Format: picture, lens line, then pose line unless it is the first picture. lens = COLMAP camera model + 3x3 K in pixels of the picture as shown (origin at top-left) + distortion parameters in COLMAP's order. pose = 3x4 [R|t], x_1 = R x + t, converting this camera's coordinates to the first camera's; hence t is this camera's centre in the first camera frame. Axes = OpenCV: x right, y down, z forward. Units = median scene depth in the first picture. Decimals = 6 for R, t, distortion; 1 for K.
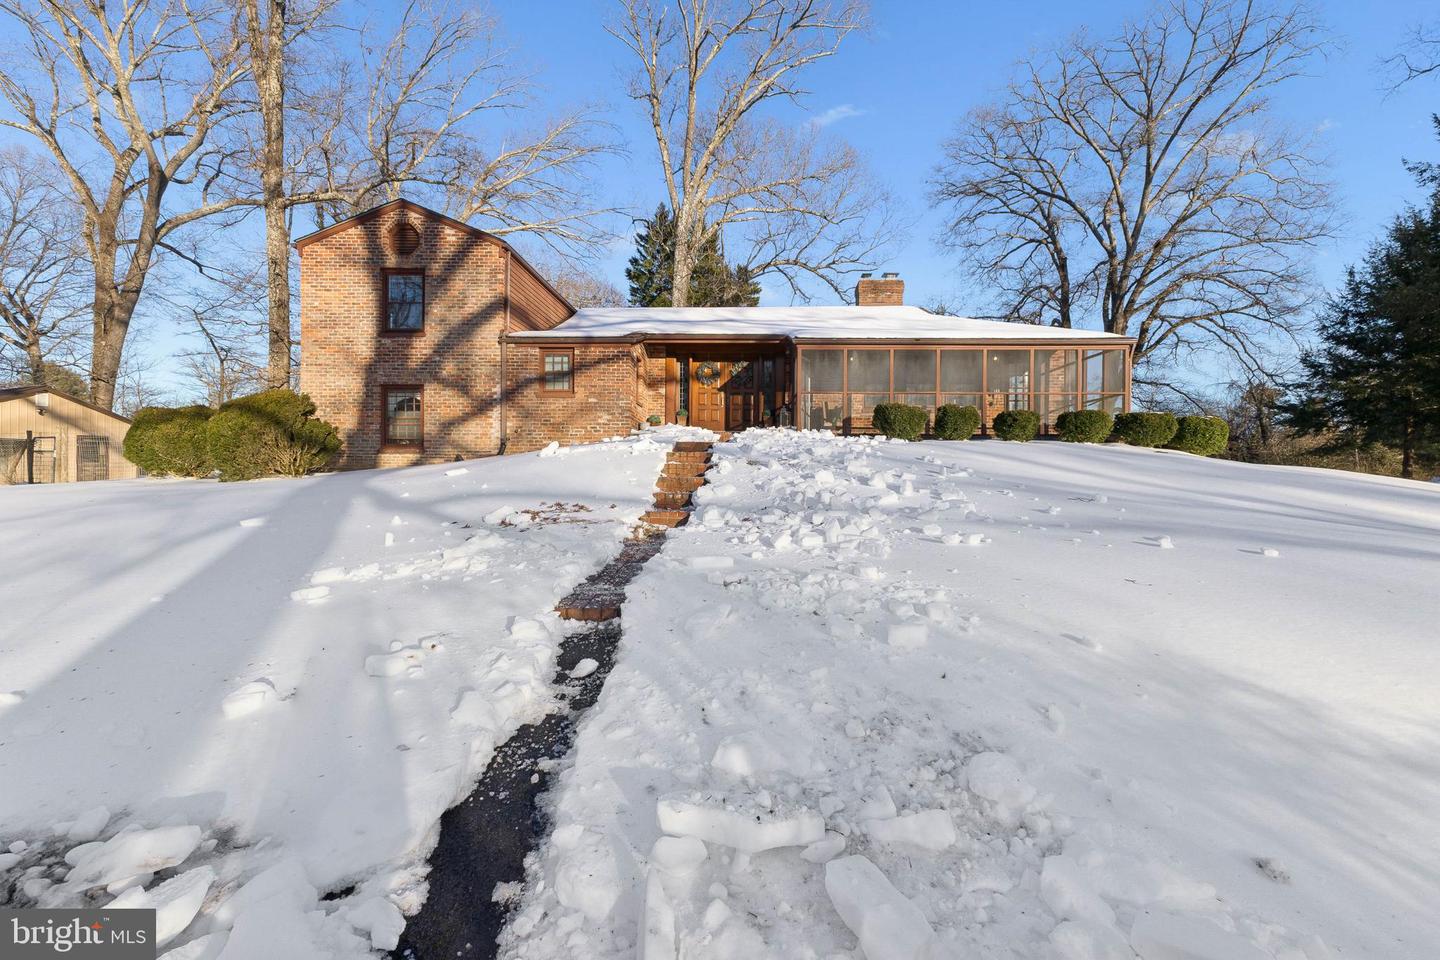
lens RADIAL K [[622.6, 0, 719.4], [0, 622.6, 478.8], [0, 0, 1]] dist [0.002822, 0.000106]
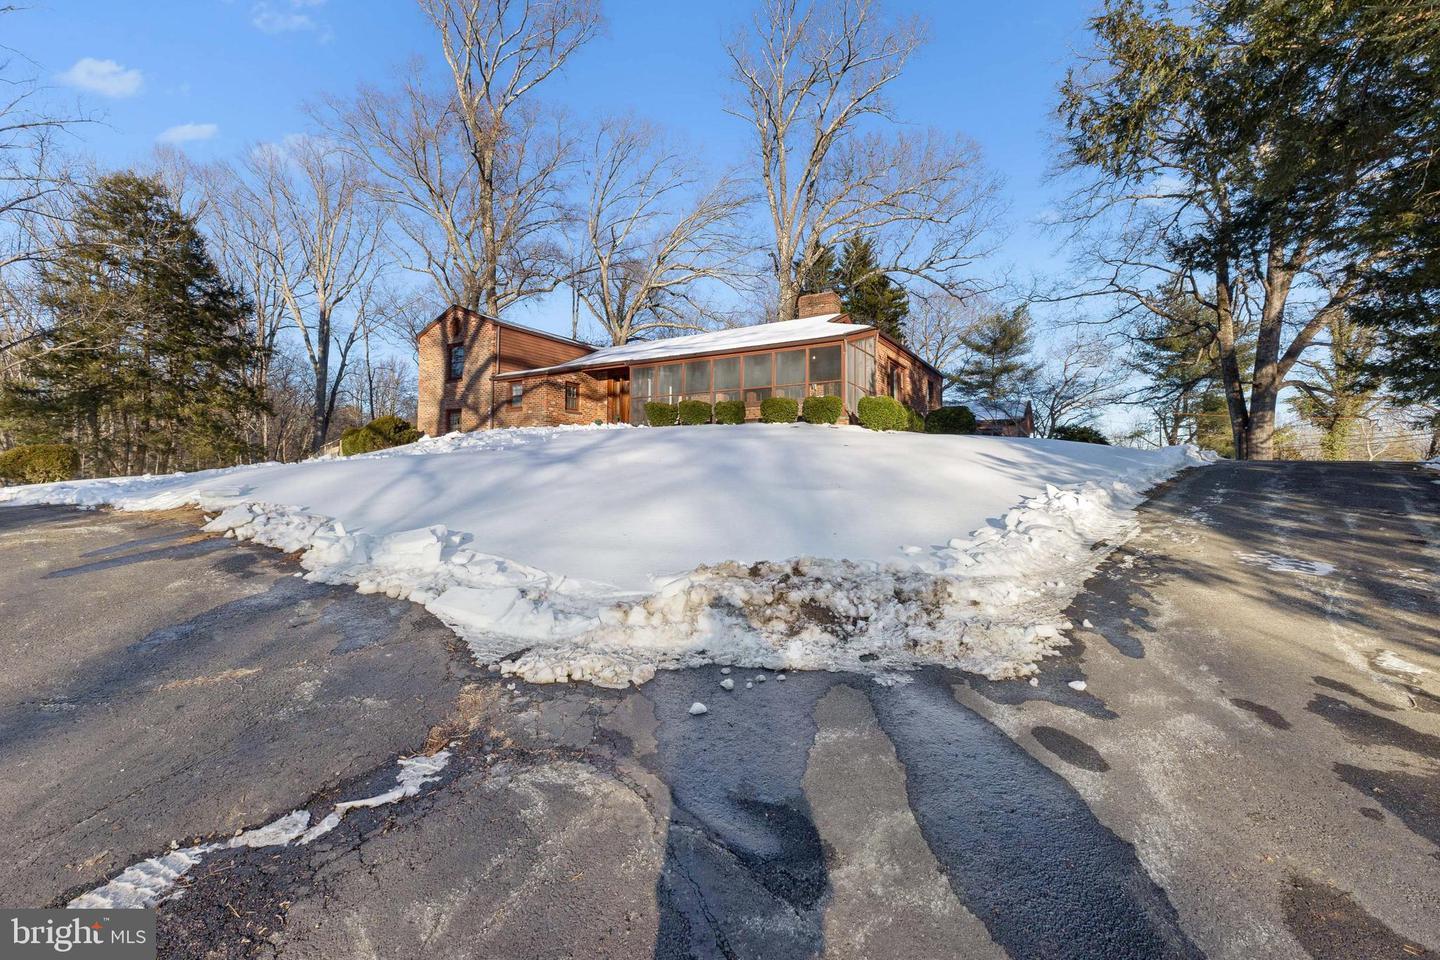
lens RADIAL K [[622.6, 0, 718.2], [0, 622.6, 473.8], [0, 0, 1]] dist [0.002822, 0.000106]
pose [[0.861147, -0.007475, -0.508301, 1.019019], [-0.005946, 0.999675, -0.024775, 0.067884], [0.508322, 0.024357, 0.860823, -0.123873]]
